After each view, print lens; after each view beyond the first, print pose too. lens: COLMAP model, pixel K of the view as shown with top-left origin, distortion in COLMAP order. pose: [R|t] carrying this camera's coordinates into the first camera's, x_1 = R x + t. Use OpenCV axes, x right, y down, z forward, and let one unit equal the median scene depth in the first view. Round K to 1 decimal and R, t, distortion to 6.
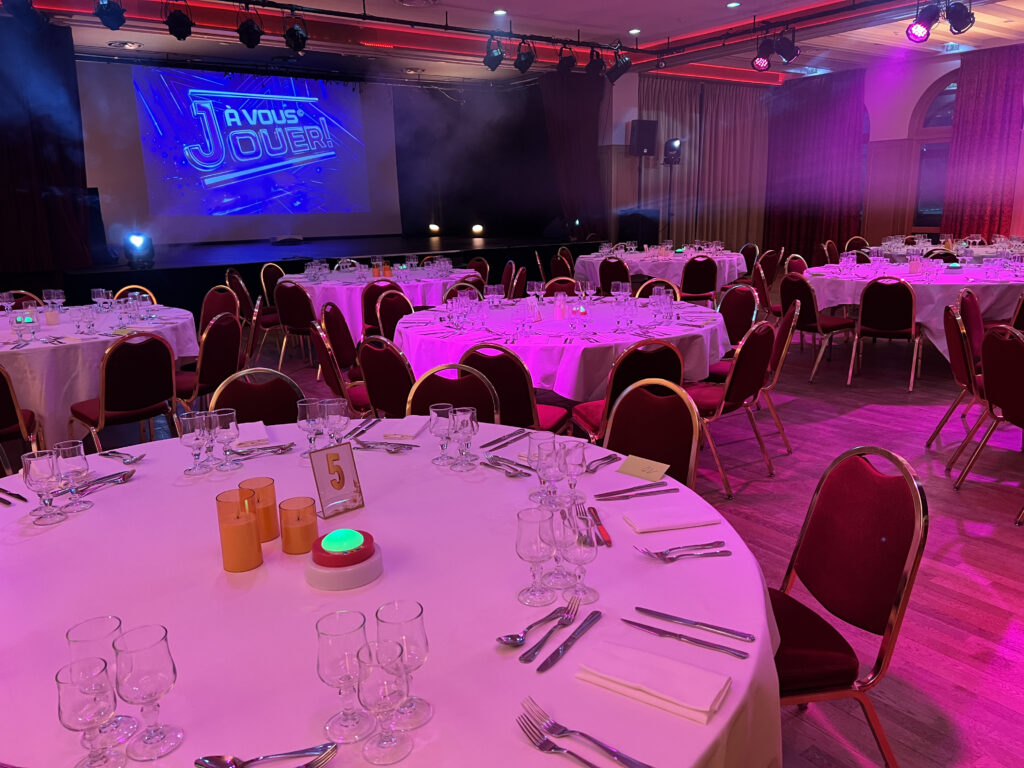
lens RADIAL K [[772.1, 0, 512.0], [0, 772.1, 384.0], [0, 0, 1]] dist [0.064878, -0.080212]
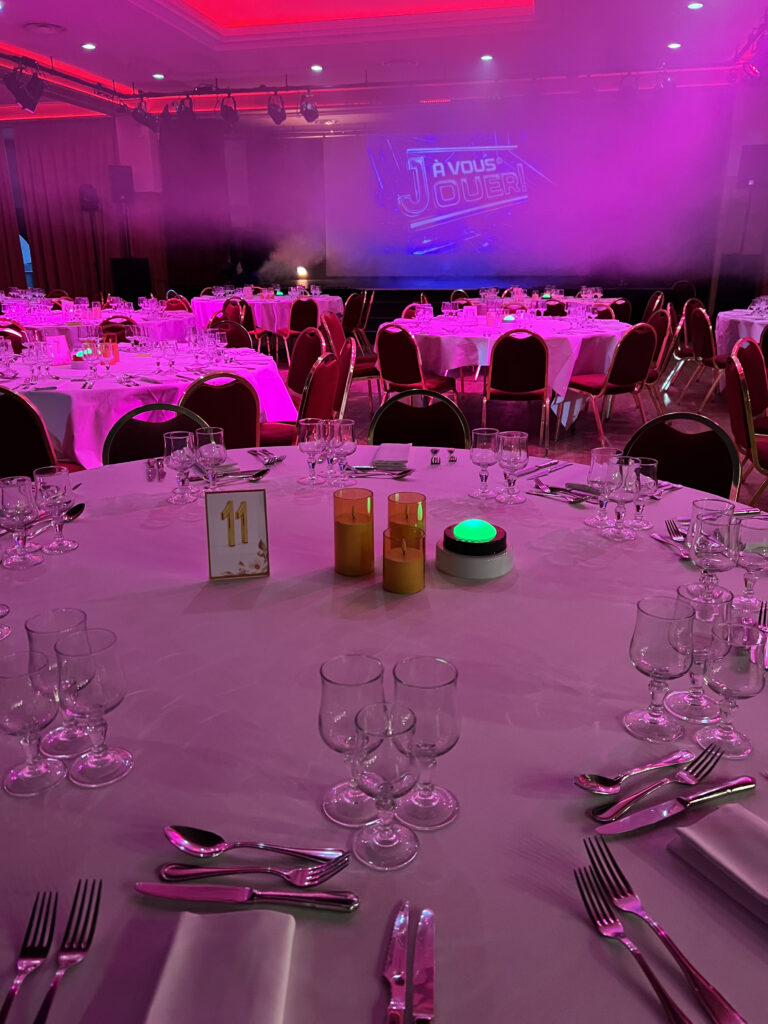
lens RADIAL K [[772.0, 0, 385.6], [0, 772.0, 506.7], [0, 0, 1]] dist [0.067413, -0.082889]
pose [[0.663953, 0.248491, -0.705279, 0.545700], [-0.181078, 0.968528, 0.170774, -0.031588], [0.725518, 0.014325, 0.688054, 0.128631]]
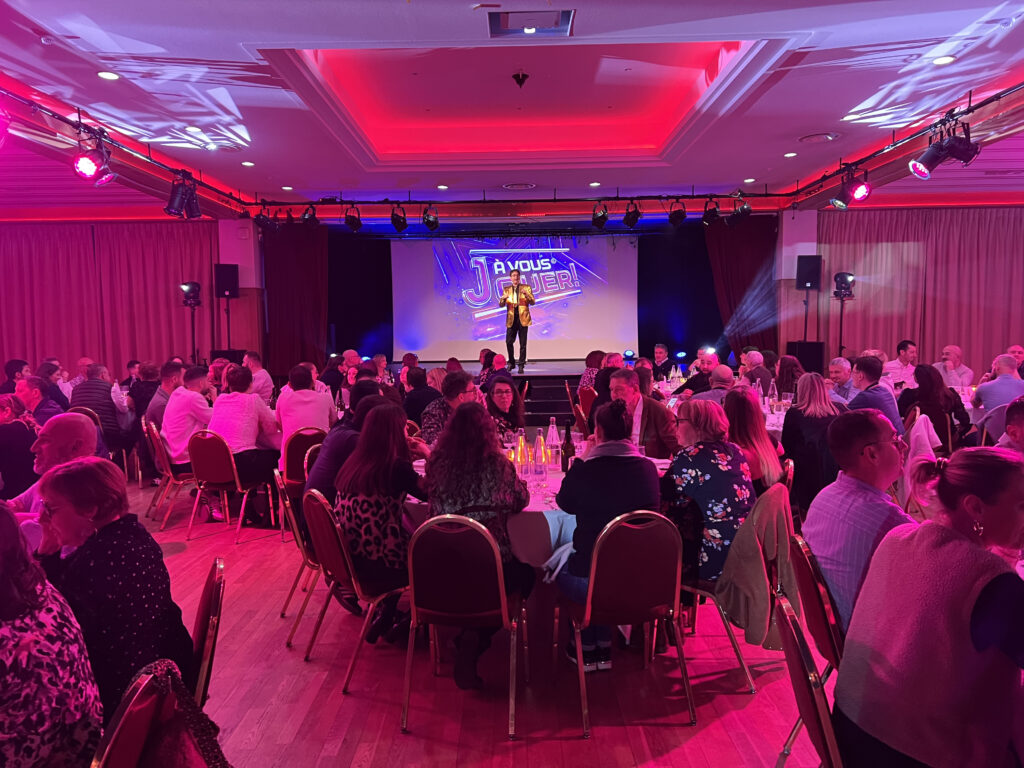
lens RADIAL K [[767.5, 0, 508.4], [0, 767.5, 387.0], [0, 0, 1]] dist [0.120277, -0.223717]
pose [[0.807692, 0.054620, -0.587069, 0.417893], [-0.139413, 0.985157, -0.100147, -0.016214], [0.572885, 0.162733, 0.803318, 0.001927]]
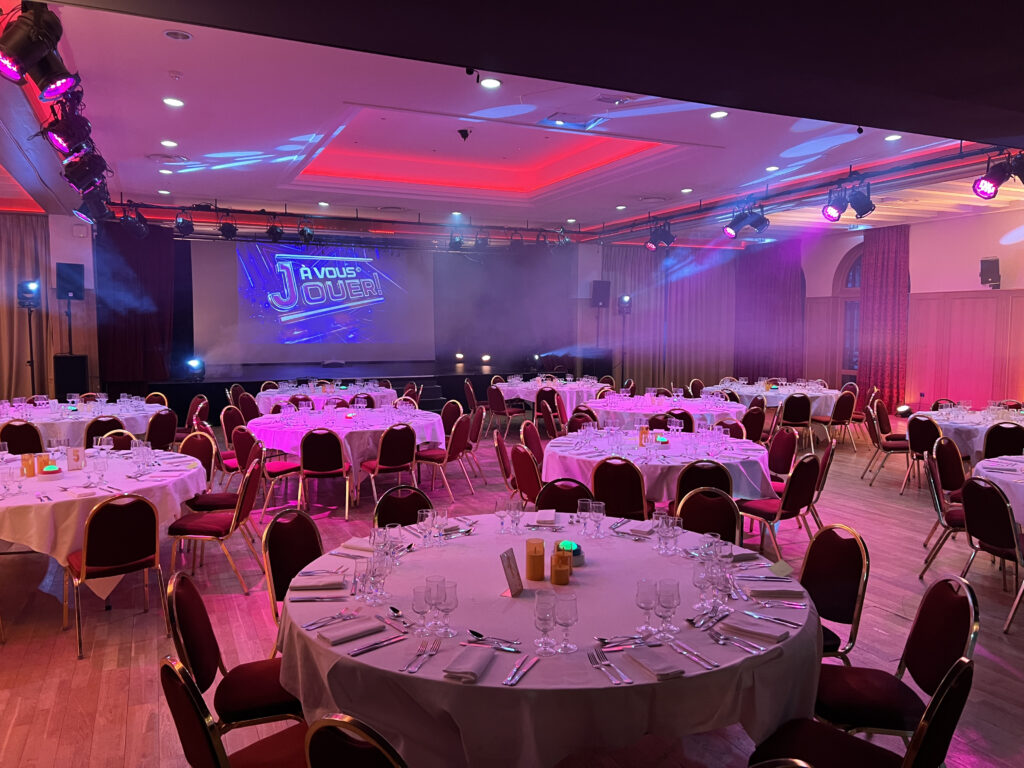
lens RADIAL K [[772.0, 0, 518.0], [0, 772.0, 389.6], [0, 0, 1]] dist [0.067413, -0.082889]
pose [[0.982047, 0.038485, -0.184672, 0.255353], [-0.065185, 0.987894, -0.140767, 0.022837], [0.177019, 0.150278, 0.972667, -0.210726]]
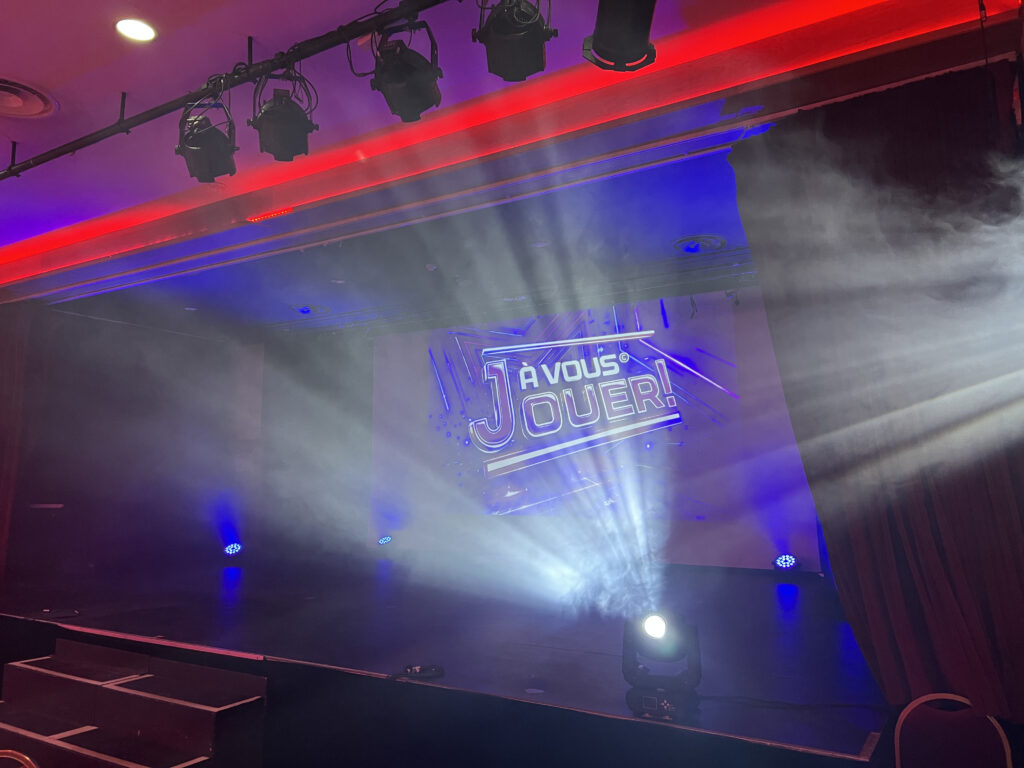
lens RADIAL K [[773.3, 0, 506.0], [0, 773.3, 384.1], [0, 0, 1]] dist [0.063747, -0.079653]
pose [[0.372800, -0.103114, -0.922165, 0.263399], [-0.225563, 0.953926, -0.197853, -0.192211], [0.900078, 0.281766, 0.332365, 0.743614]]
